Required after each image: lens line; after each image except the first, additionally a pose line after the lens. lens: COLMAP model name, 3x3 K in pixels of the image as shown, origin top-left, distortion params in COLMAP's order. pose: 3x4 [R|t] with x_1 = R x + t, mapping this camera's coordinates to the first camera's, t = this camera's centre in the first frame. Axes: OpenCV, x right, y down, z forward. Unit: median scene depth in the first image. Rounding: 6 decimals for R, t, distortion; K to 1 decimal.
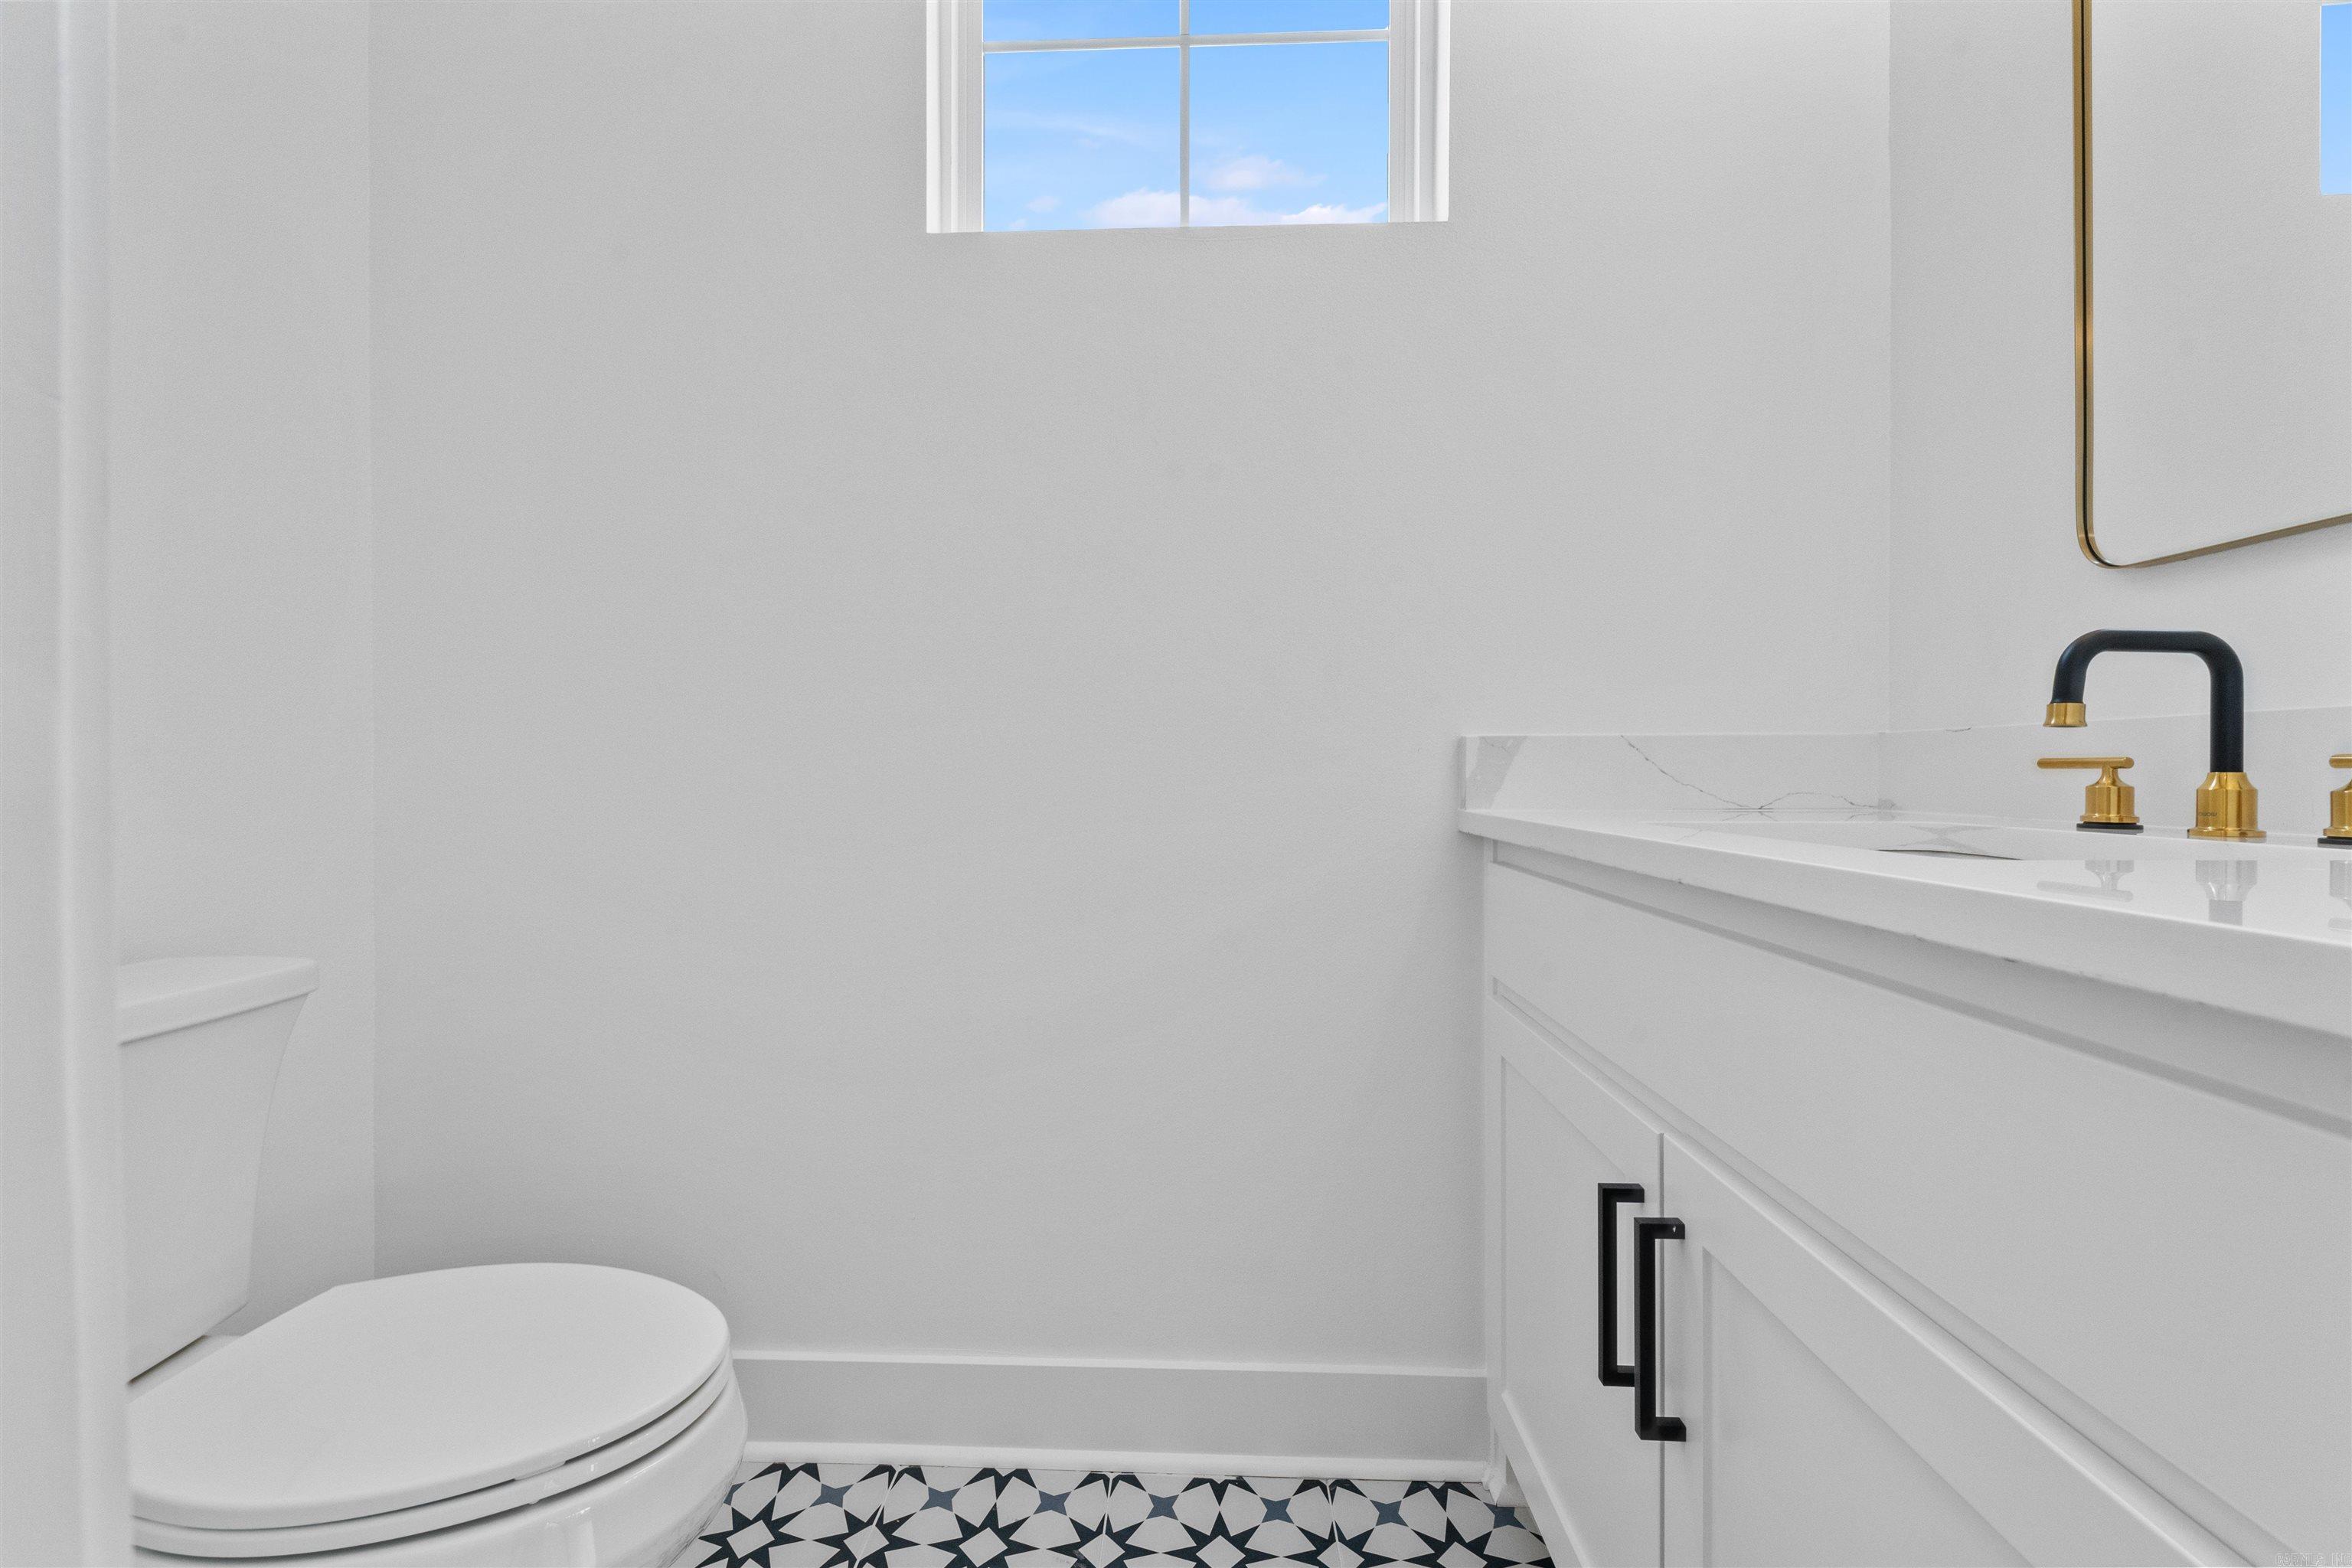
lens RADIAL K [[961.5, 0, 1168.7], [0, 961.5, 780.6], [0, 0, 1]] dist [0.000843, 0.000144]
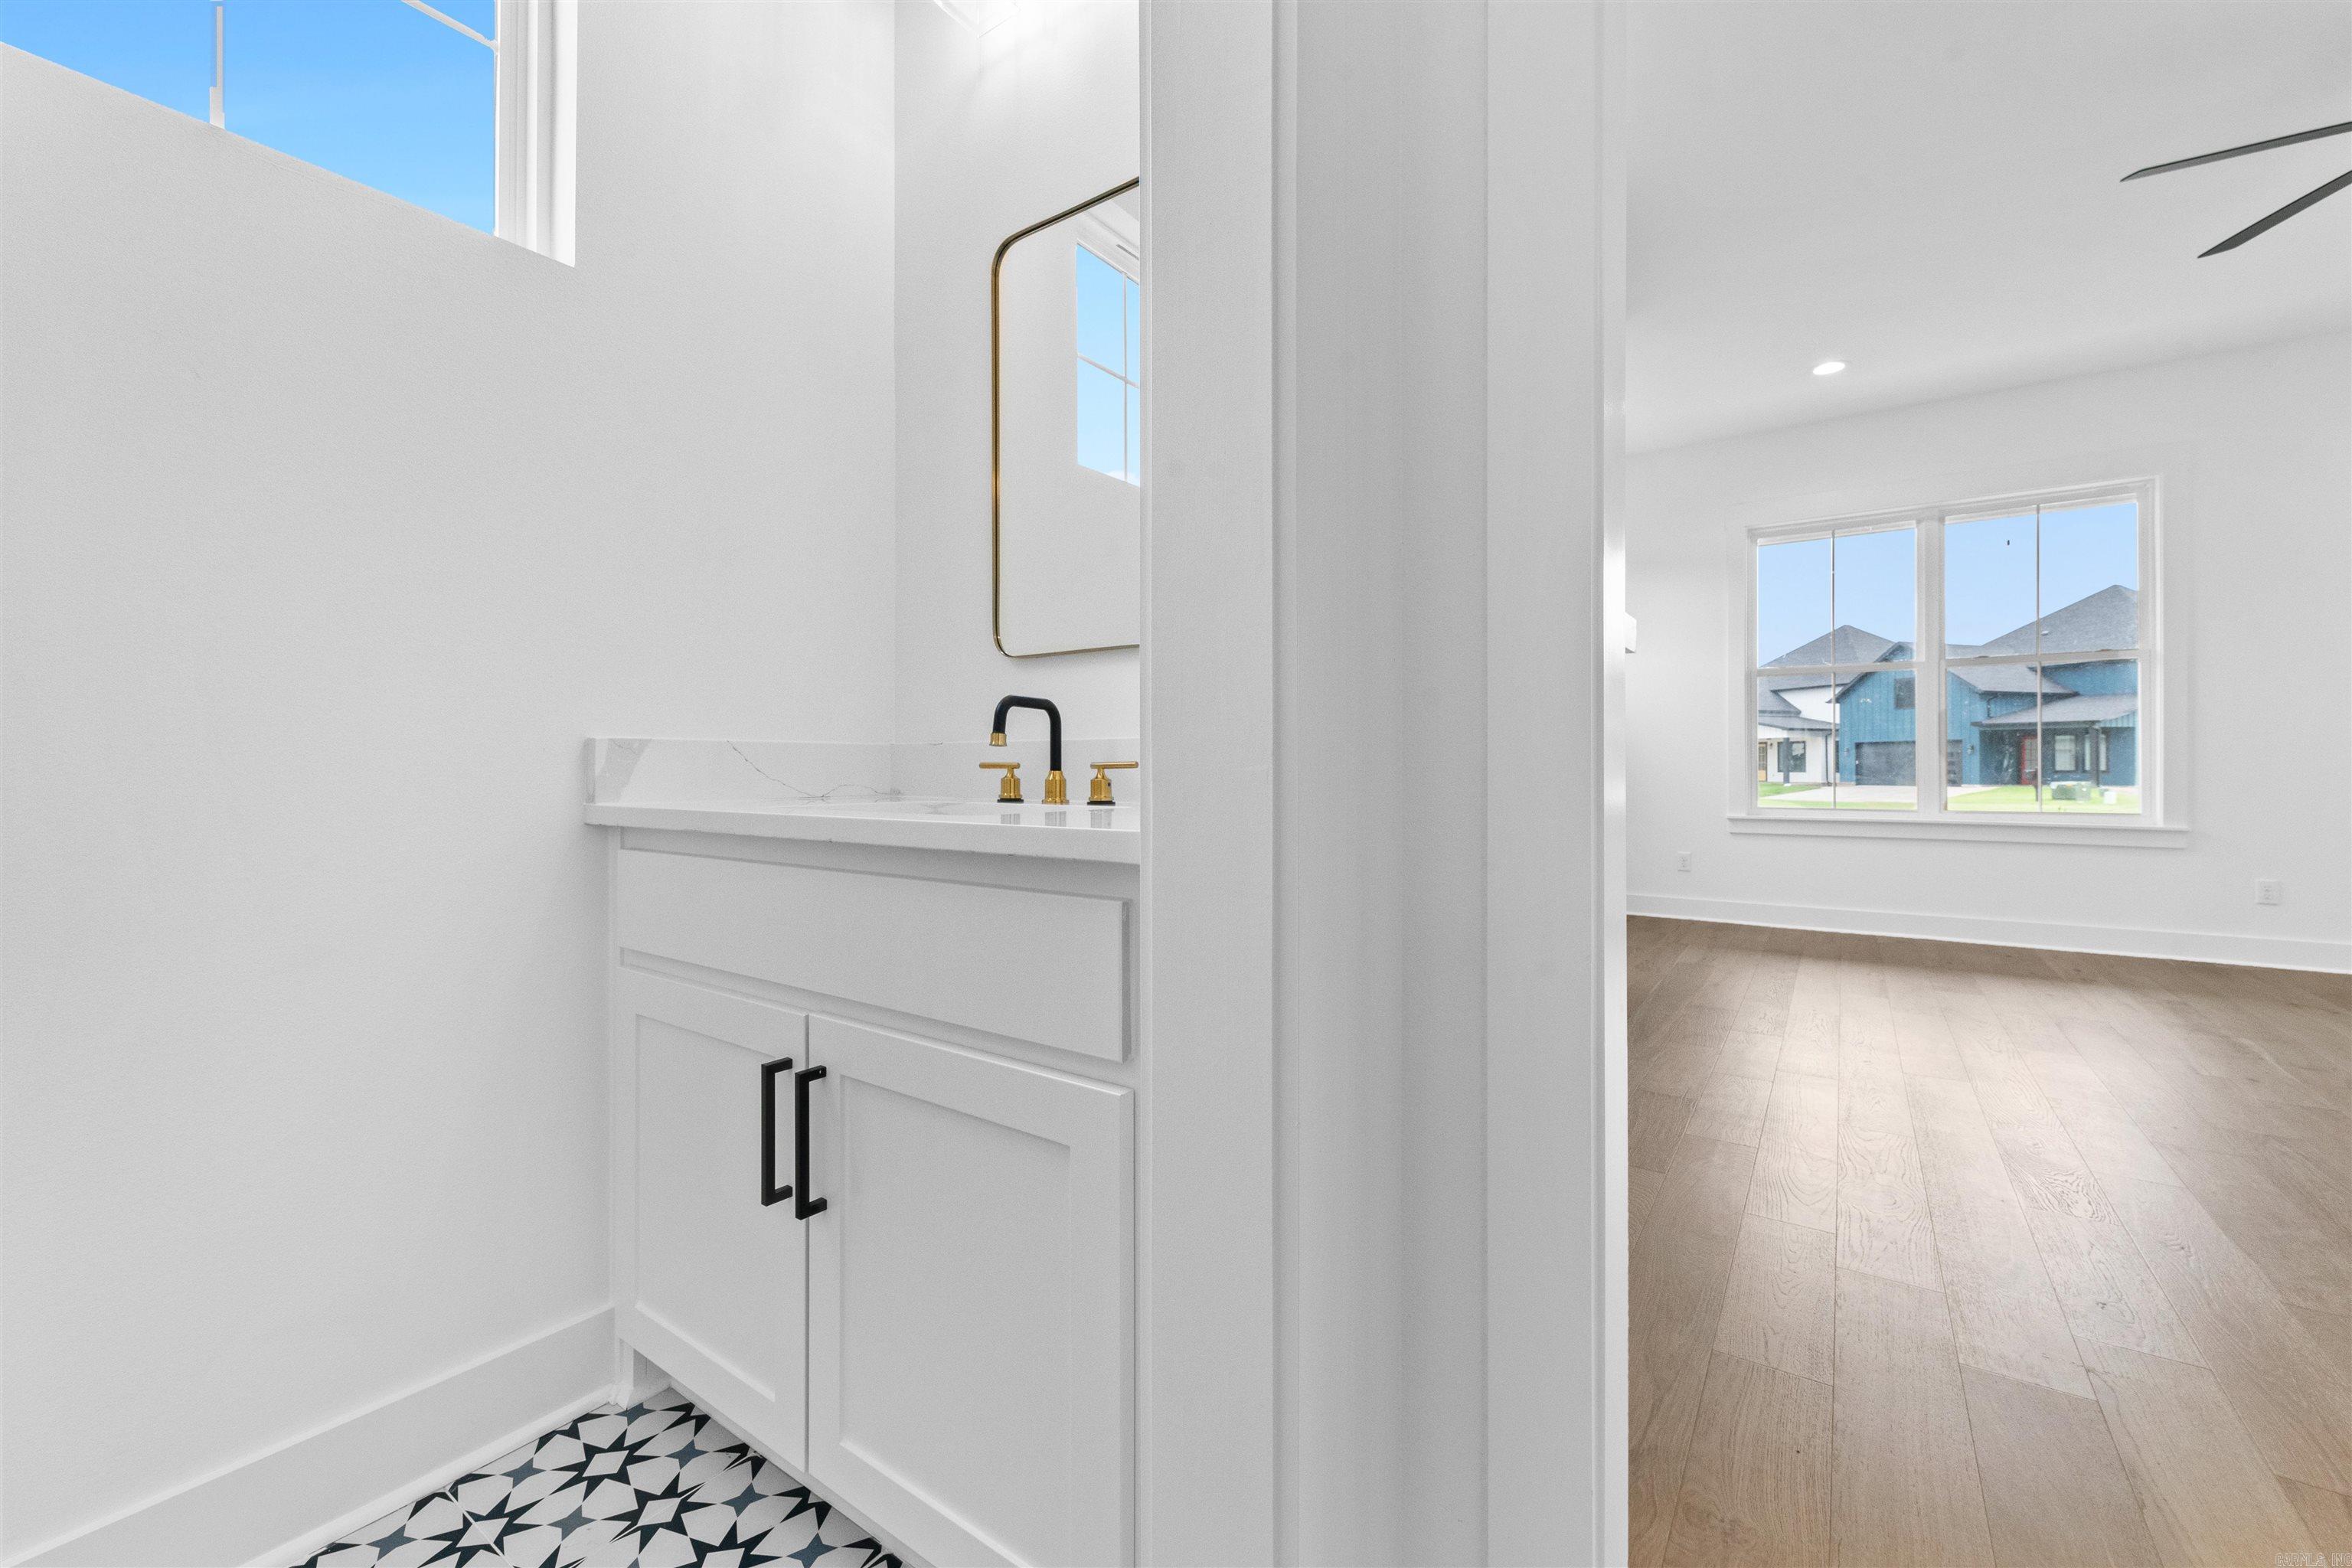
lens RADIAL K [[961.5, 0, 1174.1], [0, 961.5, 777.2], [0, 0, 1]] dist [0.000843, 0.000144]
pose [[0.545932, -0.003505, 0.837822, -0.354434], [0.005567, 0.999984, 0.000556, 0.004067], [-0.837811, 0.004360, 0.545943, -0.238765]]
